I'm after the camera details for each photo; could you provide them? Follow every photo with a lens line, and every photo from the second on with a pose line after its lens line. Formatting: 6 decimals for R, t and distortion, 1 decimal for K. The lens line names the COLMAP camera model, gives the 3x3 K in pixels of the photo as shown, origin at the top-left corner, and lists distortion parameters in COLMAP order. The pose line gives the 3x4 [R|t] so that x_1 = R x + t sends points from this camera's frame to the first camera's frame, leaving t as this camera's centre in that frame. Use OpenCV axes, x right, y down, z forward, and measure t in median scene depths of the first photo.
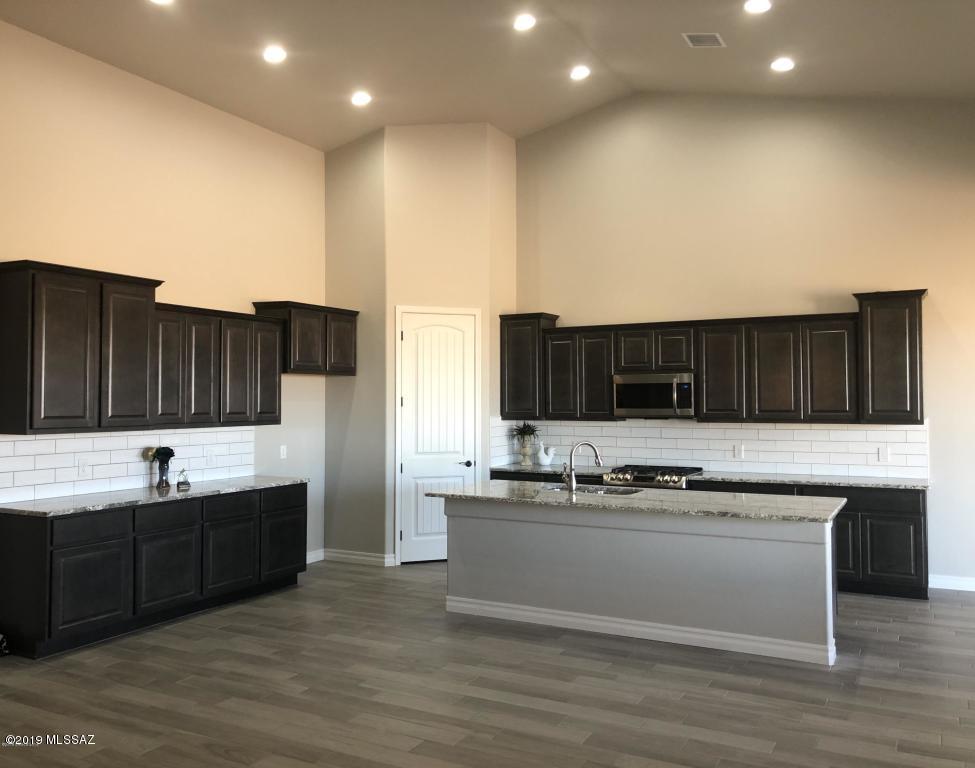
lens RADIAL K [[835.3, 0, 459.2], [0, 835.3, 382.1], [0, 0, 1]] dist [0.102300, -0.153421]
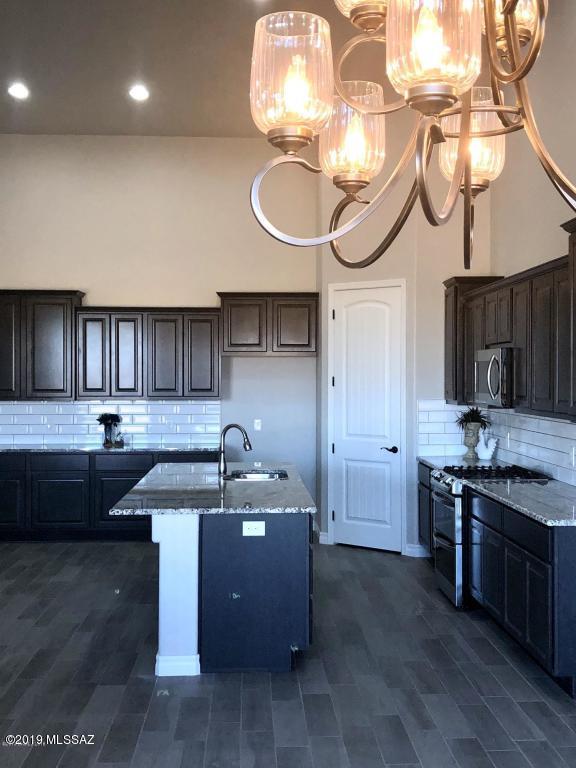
lens RADIAL K [[948.1, 0, 288.0], [0, 948.1, 384.0], [0, 0, 1]] dist [0.148572, -0.539307]
pose [[0.515514, 0.011427, -0.856805, 0.896676], [0.016108, 0.999605, 0.023023, -0.000390], [0.856730, -0.025671, 0.515126, 0.389056]]
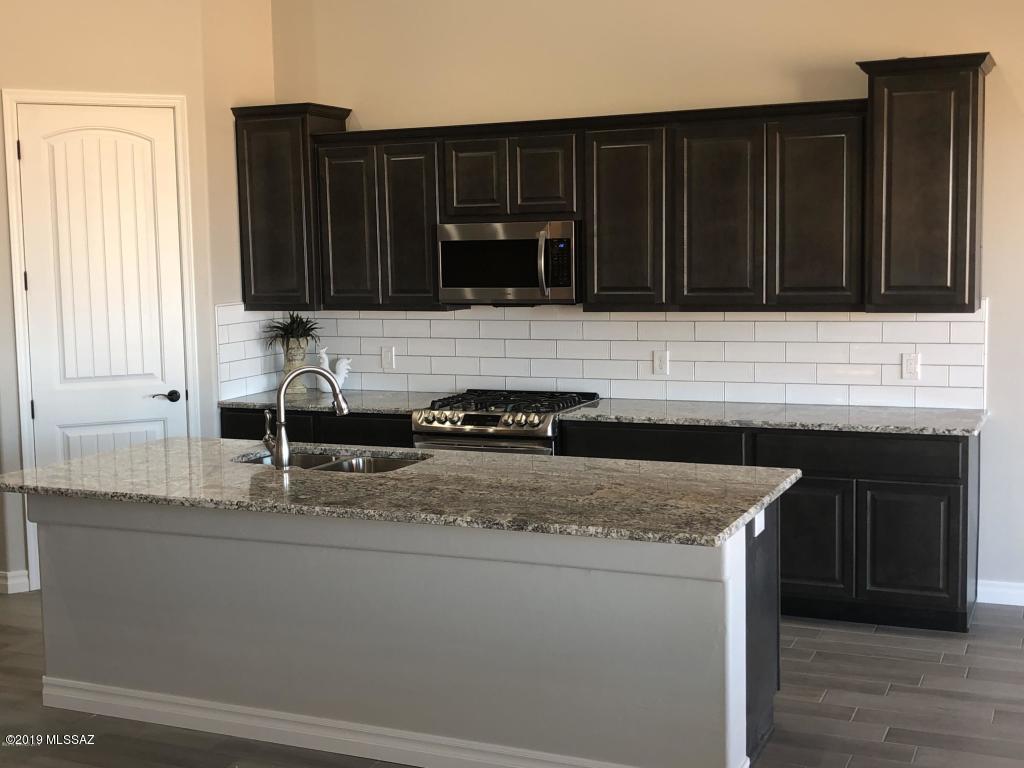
lens RADIAL K [[1264.1, 0, 512.0], [0, 1264.1, 384.0], [0, 0, 1]] dist [0.148572, -0.539307]
pose [[0.996313, -0.023969, 0.082377, 0.168236], [0.013234, 0.991625, 0.128471, -0.010903], [-0.084767, -0.126908, 0.988286, 0.200315]]
